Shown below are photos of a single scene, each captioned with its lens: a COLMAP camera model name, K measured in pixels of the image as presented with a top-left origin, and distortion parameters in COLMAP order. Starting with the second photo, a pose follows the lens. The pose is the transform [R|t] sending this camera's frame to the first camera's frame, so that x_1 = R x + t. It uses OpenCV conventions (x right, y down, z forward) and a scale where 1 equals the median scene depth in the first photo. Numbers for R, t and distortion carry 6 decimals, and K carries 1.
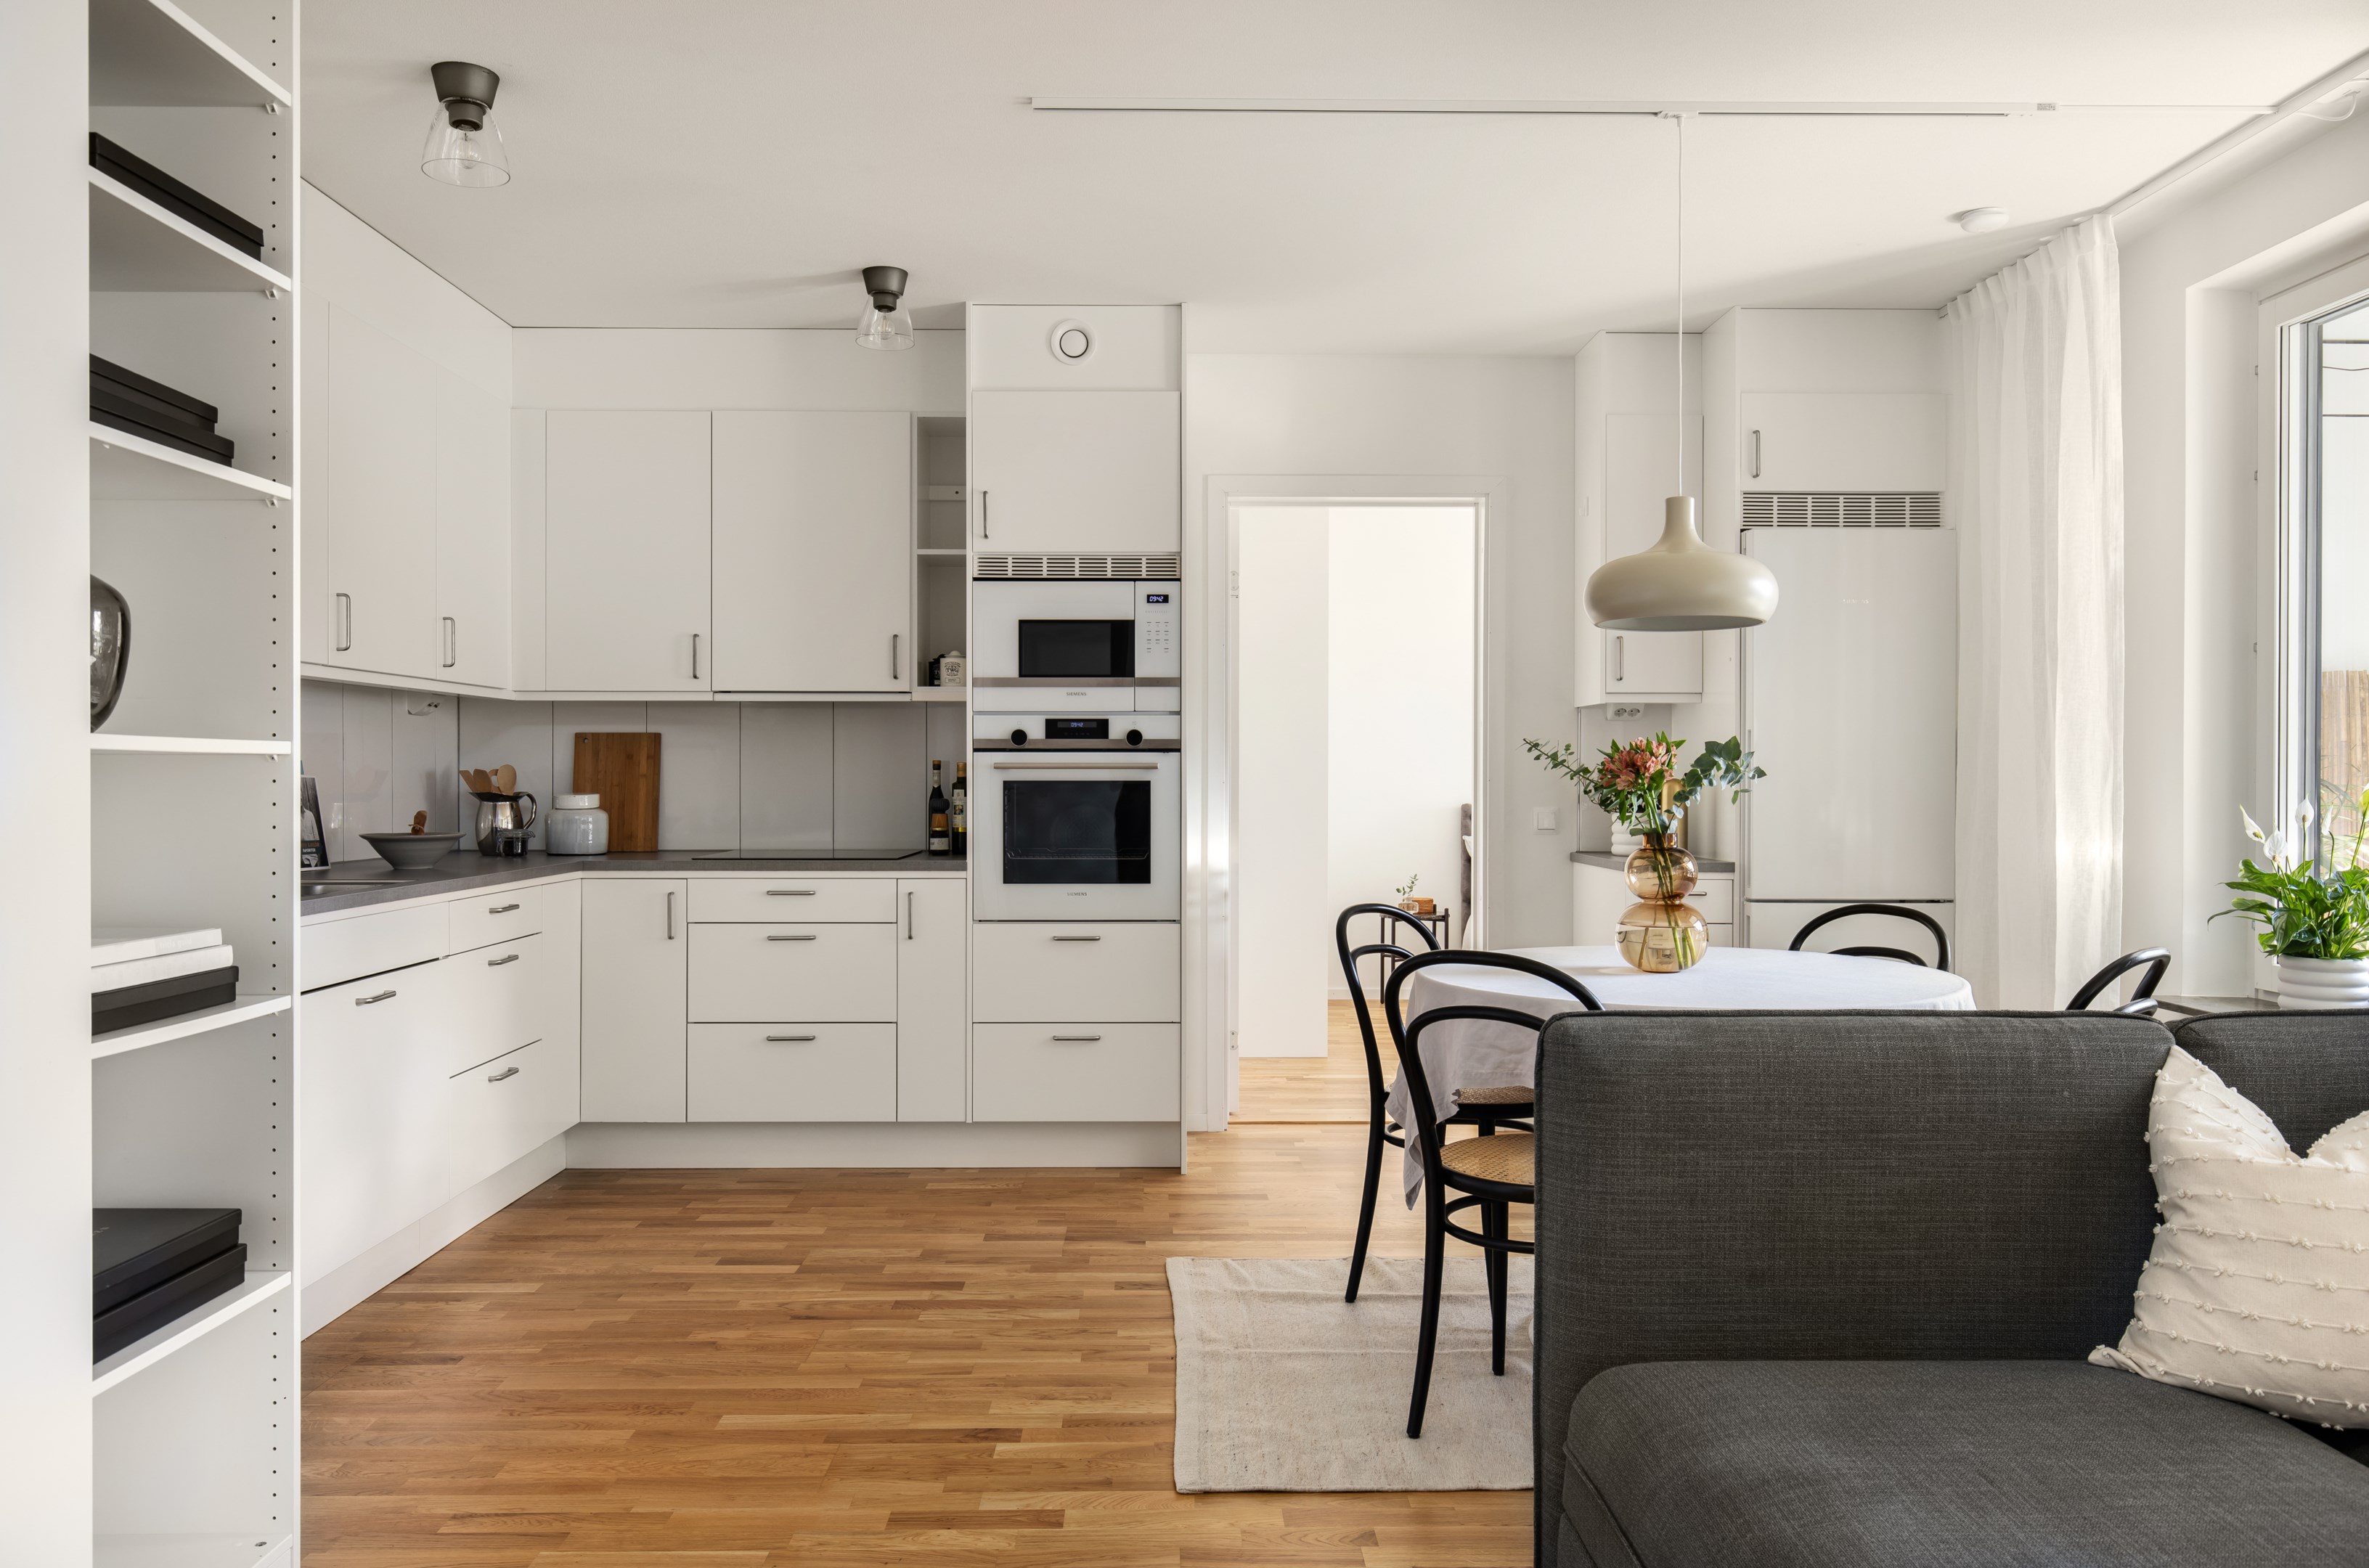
lens RADIAL K [[1709.9, 0, 1164.4], [0, 1709.9, 779.0], [0, 0, 1]] dist [0.009135, -0.003008]
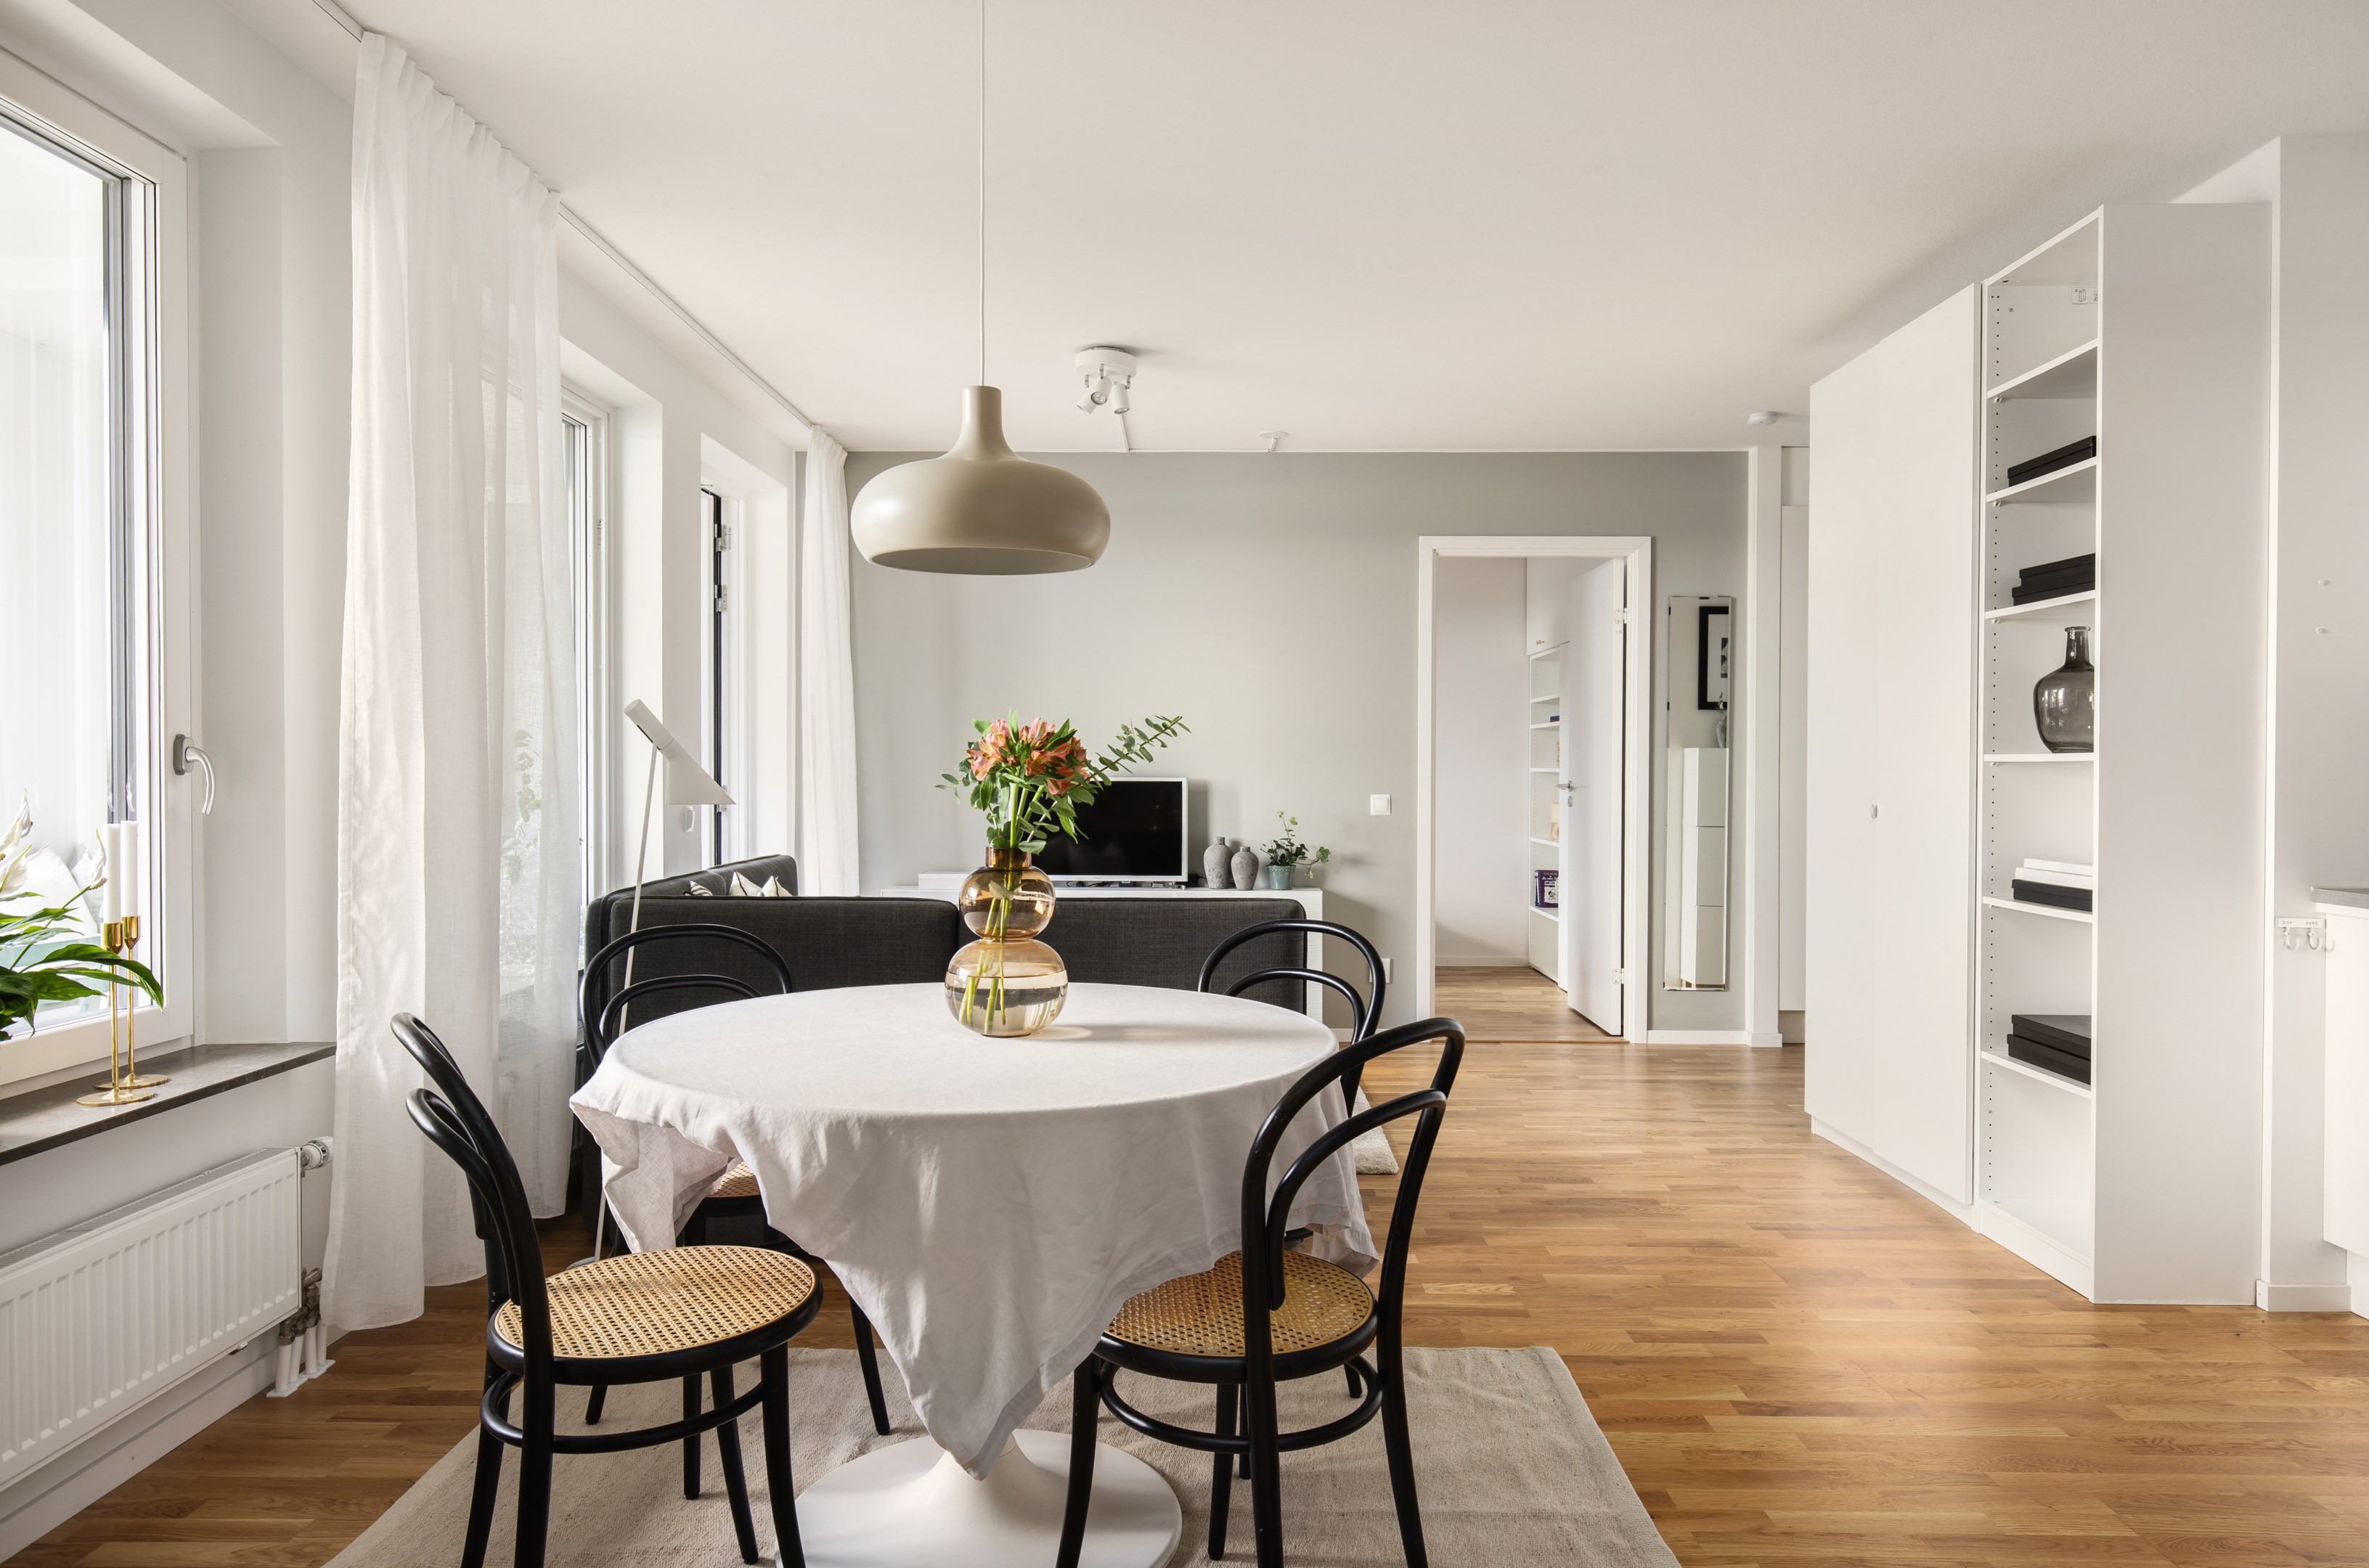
lens RADIAL K [[1520.6, 0, 1188.4], [0, 1520.6, 789.7], [0, 0, 1]] dist [0.011777, 0.002076]
pose [[-0.999960, -0.008571, -0.002423, 0.154867], [-0.008604, 0.999863, 0.014130, -0.001463], [0.002301, 0.014150, -0.999897, 1.174151]]
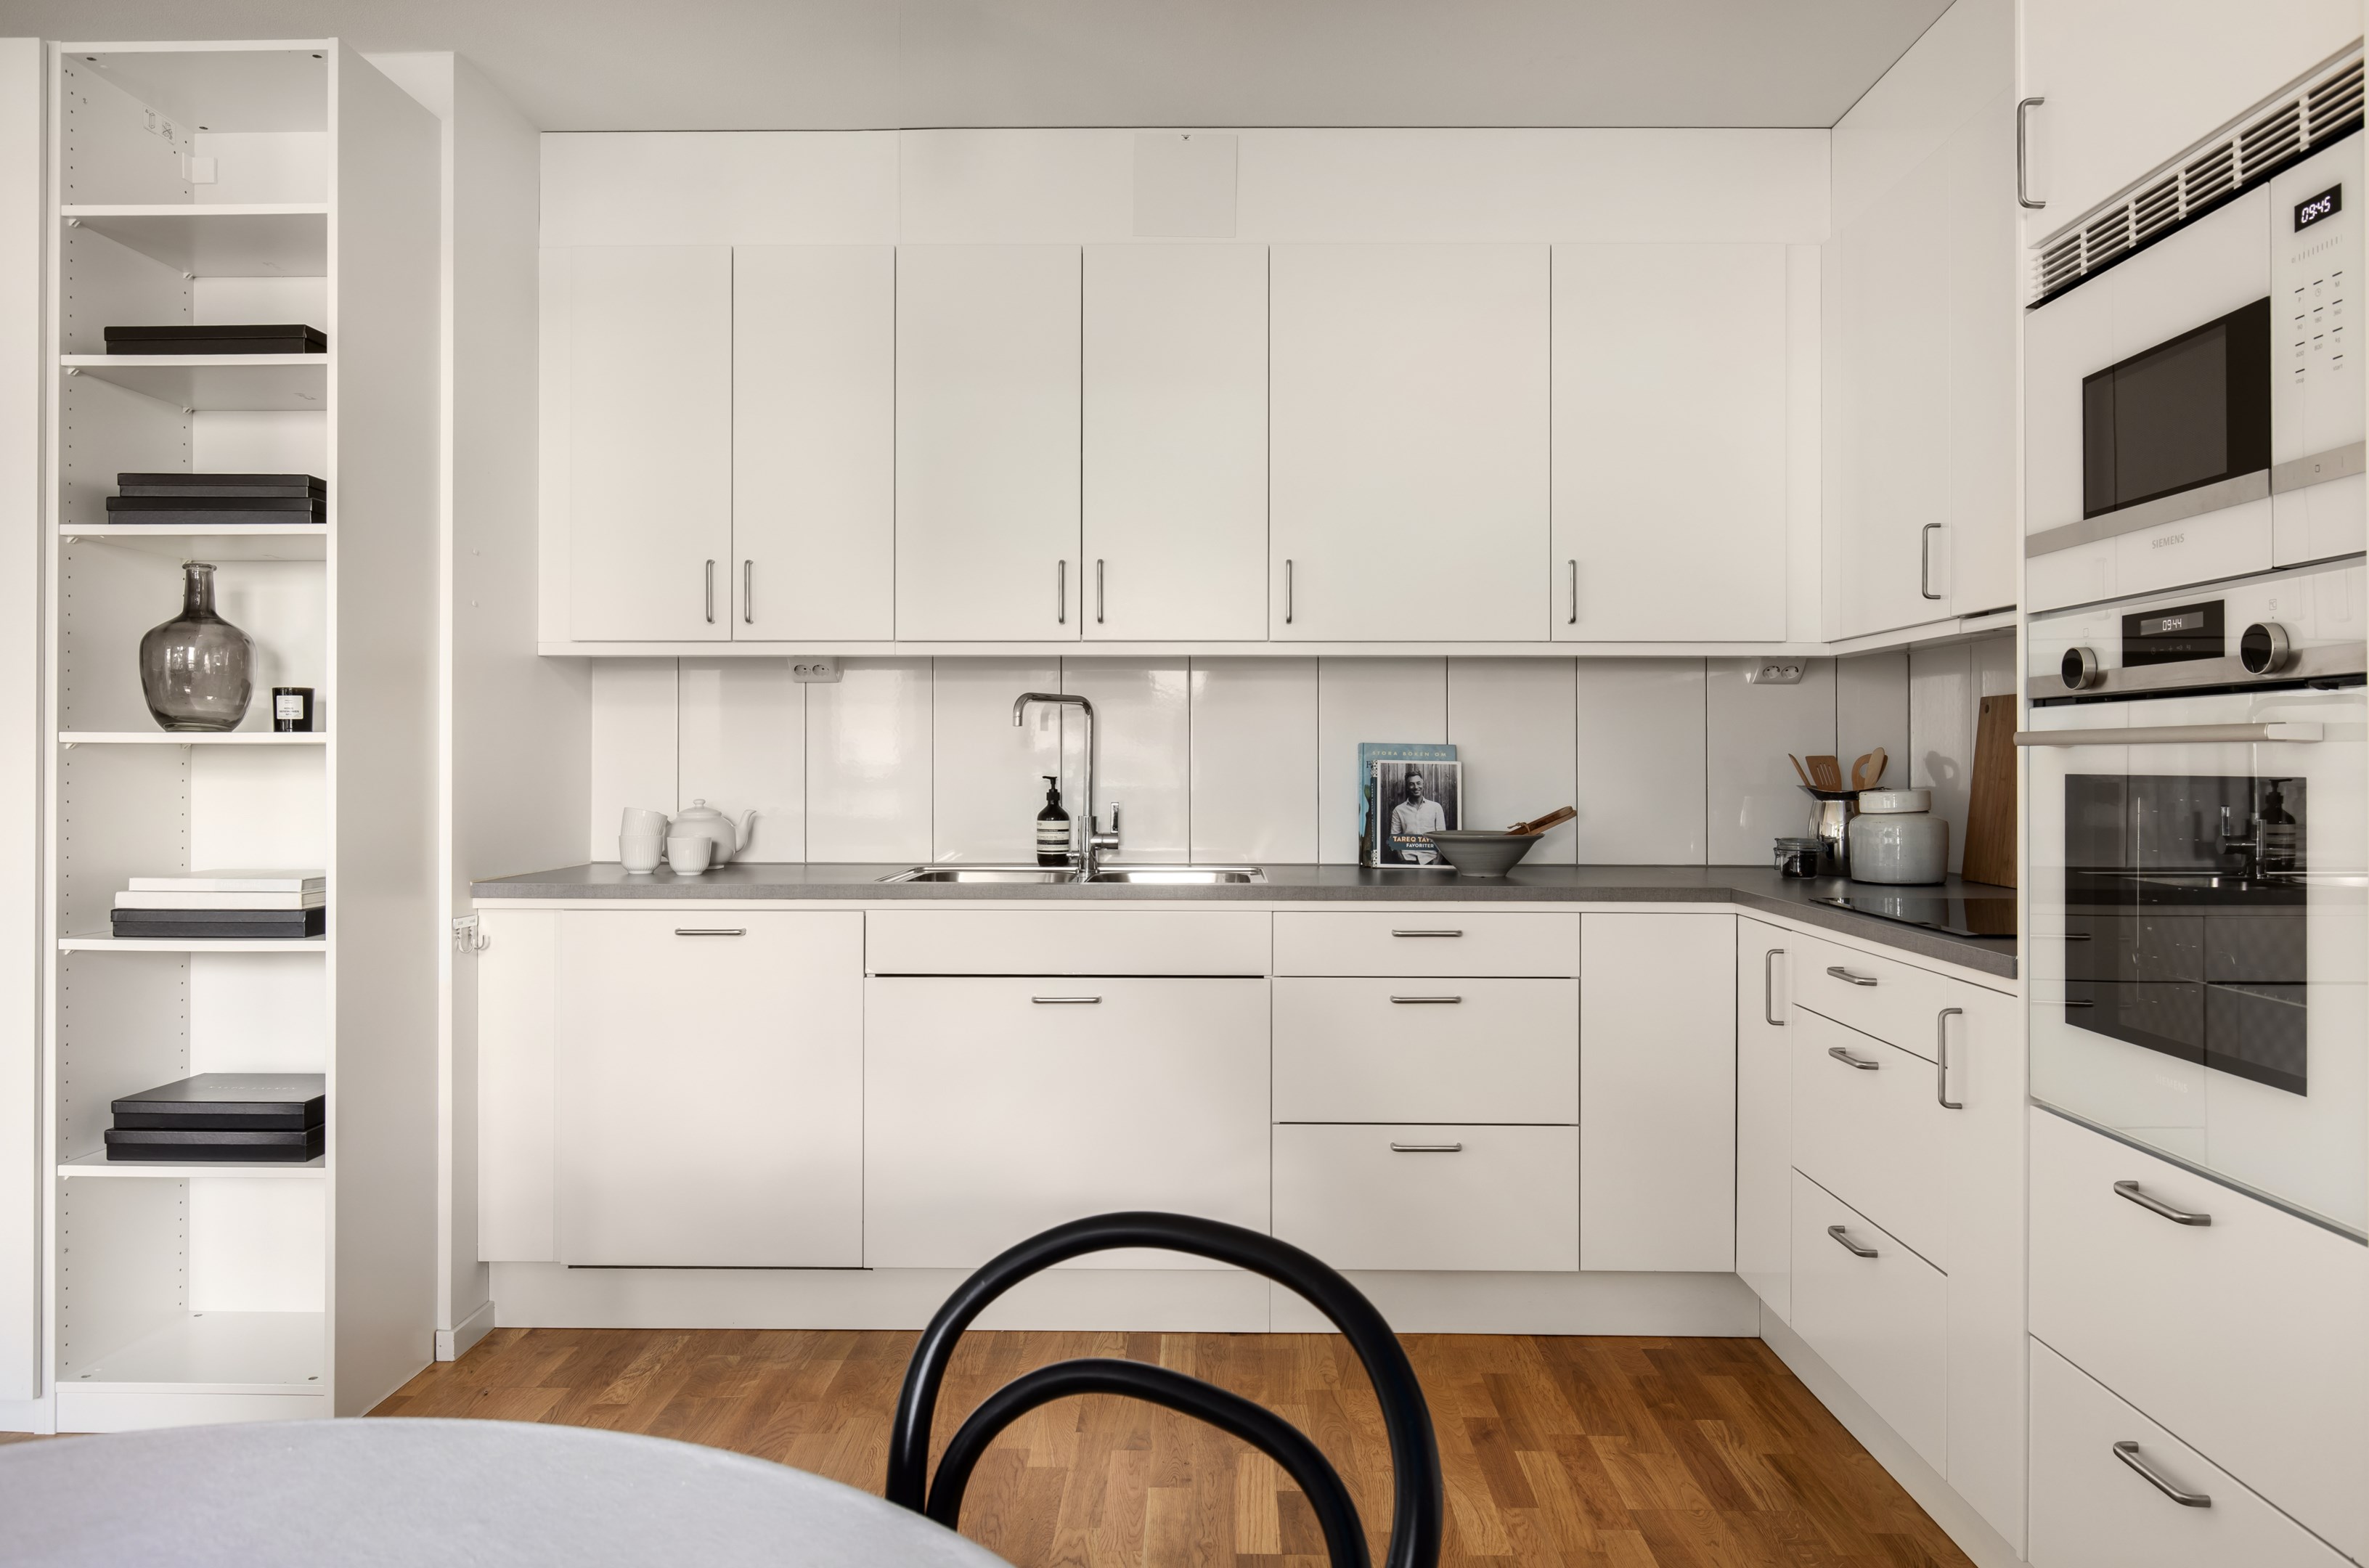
lens RADIAL K [[1582.7, 0, 1188.4], [0, 1582.7, 750.9], [0, 0, 1]] dist [-0.002174, -0.001475]
pose [[-0.020331, -0.007498, -0.999765, 0.294808], [-0.001319, 0.999971, -0.007472, -0.001695], [0.999792, 0.001167, -0.020341, 0.798117]]
